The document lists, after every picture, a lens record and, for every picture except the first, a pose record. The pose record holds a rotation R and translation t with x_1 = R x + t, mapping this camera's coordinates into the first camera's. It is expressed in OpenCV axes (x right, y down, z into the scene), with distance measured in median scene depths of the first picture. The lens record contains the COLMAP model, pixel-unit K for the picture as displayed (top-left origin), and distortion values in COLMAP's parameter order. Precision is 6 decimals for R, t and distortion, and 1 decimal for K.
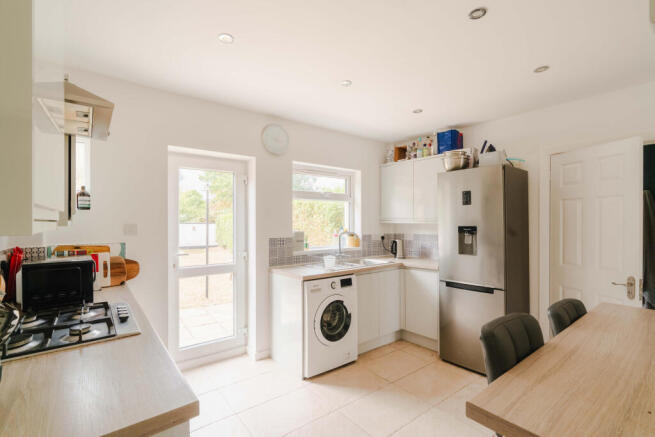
lens RADIAL K [[305.0, 0, 326.8], [0, 305.0, 222.5], [0, 0, 1]] dist [-0.000361, 0.000009]
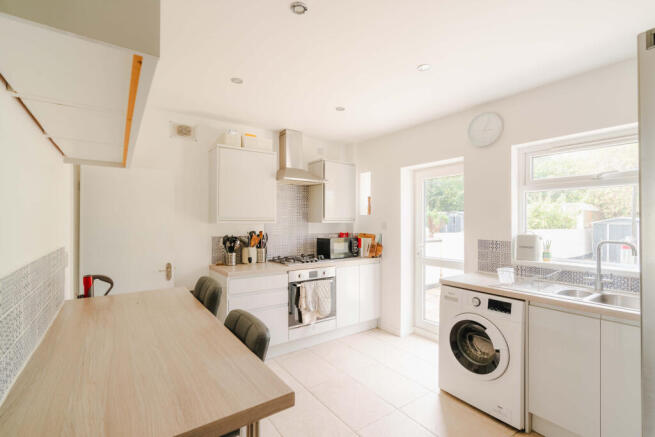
lens RADIAL K [[297.2, 0, 326.1], [0, 297.2, 218.7], [0, 0, 1]] dist [0.000637, 0.000367]
pose [[-0.048240, -0.004255, -0.998827, 0.752963], [-0.006306, 0.999972, -0.003955, -0.005733], [0.998816, 0.006108, -0.048265, 0.593411]]
